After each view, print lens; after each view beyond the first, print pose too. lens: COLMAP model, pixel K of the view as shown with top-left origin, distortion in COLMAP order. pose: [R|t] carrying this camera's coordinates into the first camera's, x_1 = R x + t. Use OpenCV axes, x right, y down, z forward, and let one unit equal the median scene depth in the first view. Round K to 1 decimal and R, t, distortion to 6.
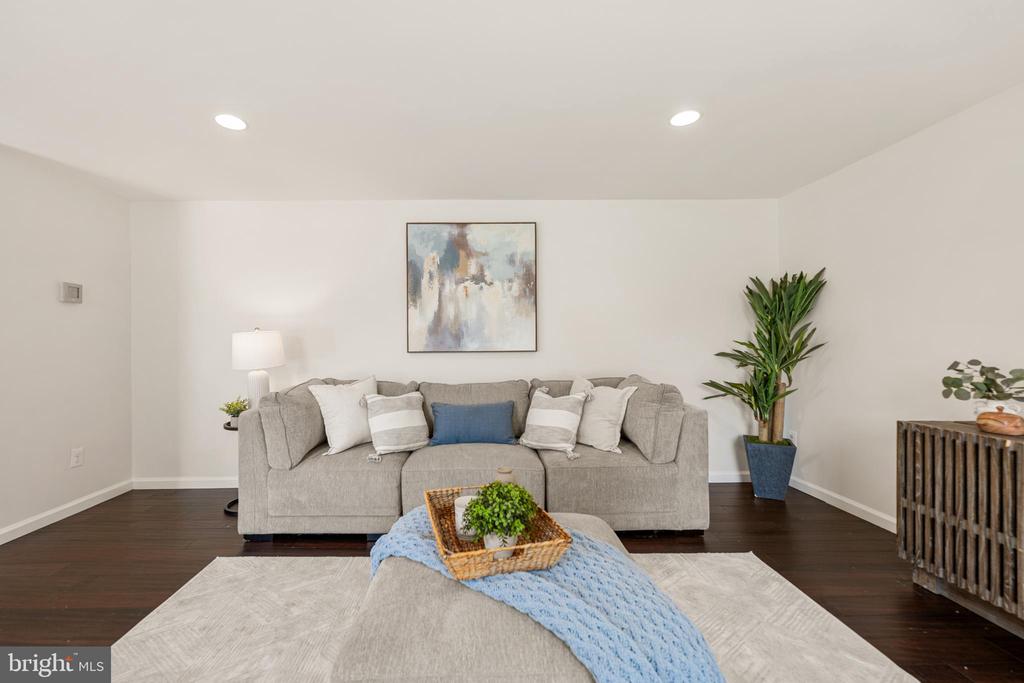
lens RADIAL K [[413.4, 0, 486.4], [0, 413.4, 344.8], [0, 0, 1]] dist [-0.000106, 0.000223]
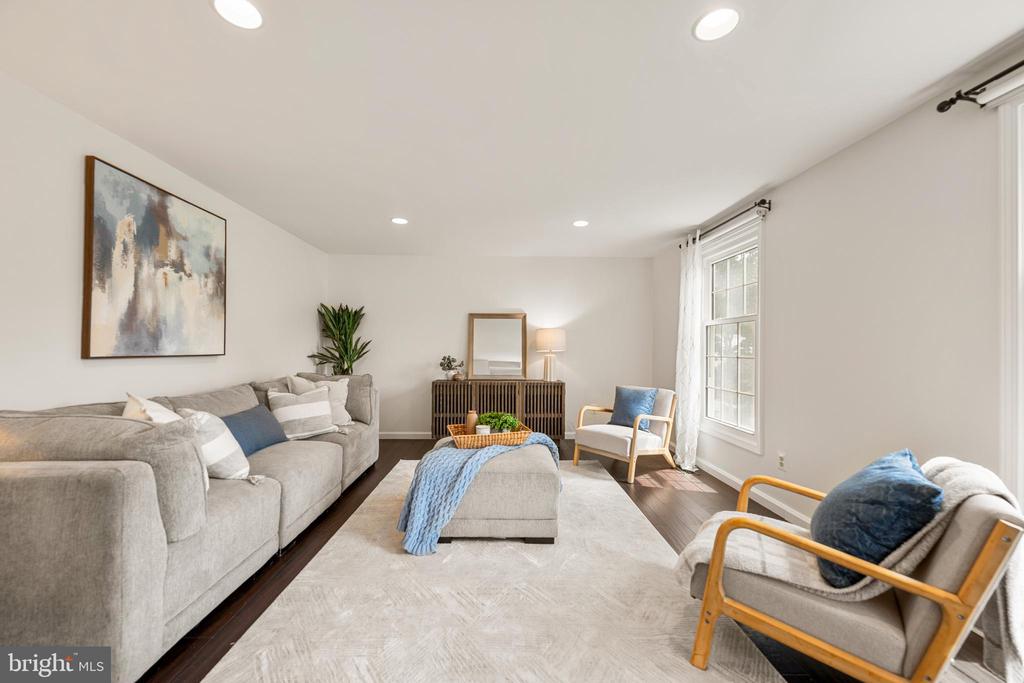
lens RADIAL K [[413.4, 0, 501.2], [0, 413.4, 347.7], [0, 0, 1]] dist [-0.000106, 0.000223]
pose [[-0.004656, 0.009832, 0.999941, -0.834379], [-0.004995, 0.999939, -0.009856, 0.005282], [-0.999977, -0.005040, -0.004607, 0.367428]]
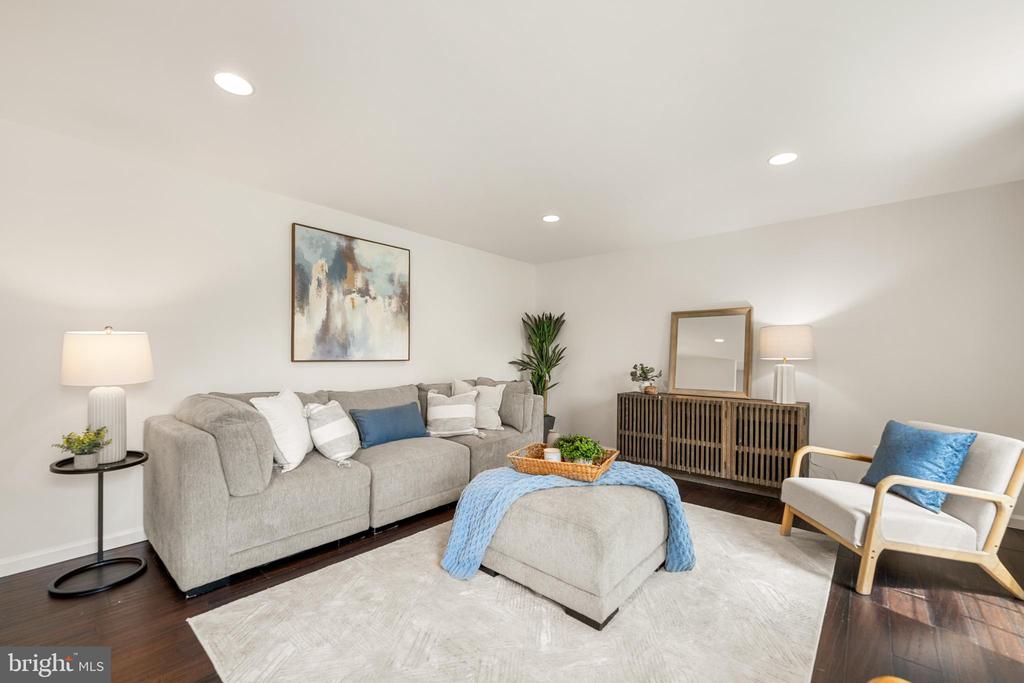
lens RADIAL K [[413.4, 0, 501.2], [0, 413.4, 359.1], [0, 0, 1]] dist [-0.000106, 0.000223]
pose [[0.673552, 0.003605, 0.739131, -0.567656], [-0.009926, 0.999942, 0.004168, 0.004684], [-0.739074, -0.010144, 0.673548, 0.019528]]
